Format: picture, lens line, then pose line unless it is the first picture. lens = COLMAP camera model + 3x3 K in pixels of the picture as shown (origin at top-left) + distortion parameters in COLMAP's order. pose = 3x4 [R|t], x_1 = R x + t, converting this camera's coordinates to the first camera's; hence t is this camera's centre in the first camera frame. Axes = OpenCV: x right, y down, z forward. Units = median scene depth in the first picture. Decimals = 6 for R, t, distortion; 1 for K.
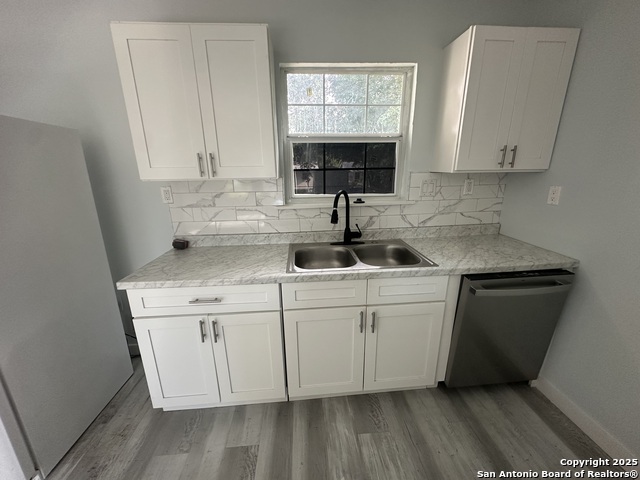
lens RADIAL K [[254.2, 0, 321.5], [0, 254.2, 238.4], [0, 0, 1]] dist [-0.001964, 0.000003]
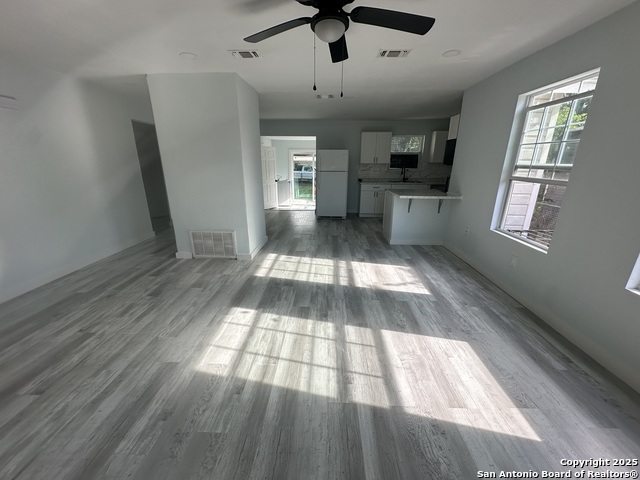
lens RADIAL K [[254.2, 0, 319.8], [0, 254.2, 243.6], [0, 0, 1]] dist [-0.001964, 0.000003]
pose [[0.993288, 0.050634, -0.103997, -0.719539], [-0.045450, 0.997632, 0.051620, 0.830855], [0.106365, -0.046546, 0.993237, -3.022144]]
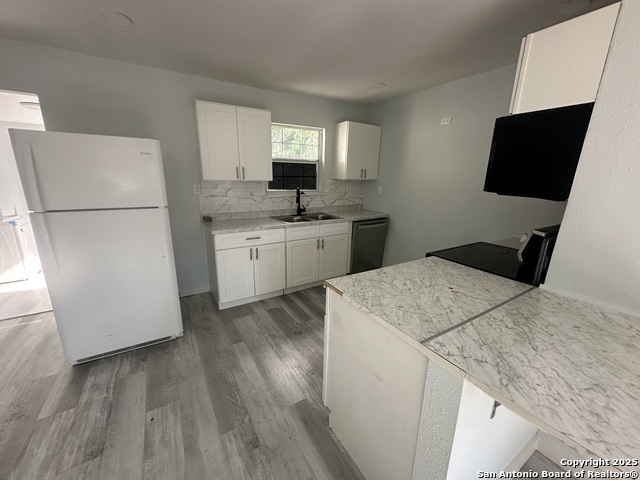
lens RADIAL K [[254.2, 0, 319.8], [0, 254.2, 239.8], [0, 0, 1]] dist [-0.001964, 0.000003]
pose [[0.887832, -0.084580, 0.452328, -0.667469], [0.090193, 0.995882, 0.009187, 0.209146], [-0.451242, 0.032640, 0.891804, -0.808681]]
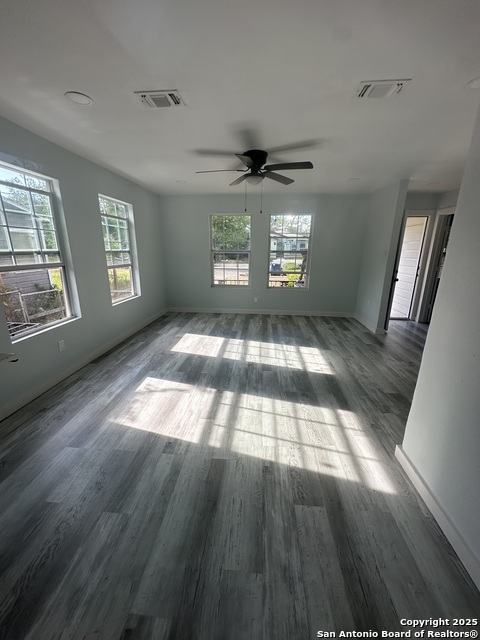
lens RADIAL K [[254.2, 0, 239.2], [0, 254.2, 319.3], [0, 0, 1]] dist [-0.001964, 0.000003]
pose [[-0.985824, -0.045136, 0.161595, -1.015548], [0.044301, 0.858928, 0.510176, 0.076585], [-0.161826, 0.510103, -0.844753, -0.298817]]
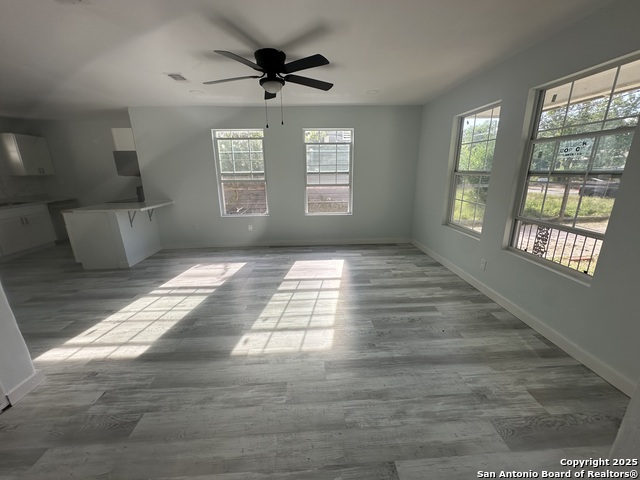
lens RADIAL K [[254.2, 0, 319.9], [0, 254.2, 240.4], [0, 0, 1]] dist [-0.001964, 0.000003]
pose [[0.027883, -0.262035, 0.964655, -2.304349], [0.275630, 0.929635, 0.244555, 0.636159], [-0.960859, 0.259069, 0.098146, -2.293336]]
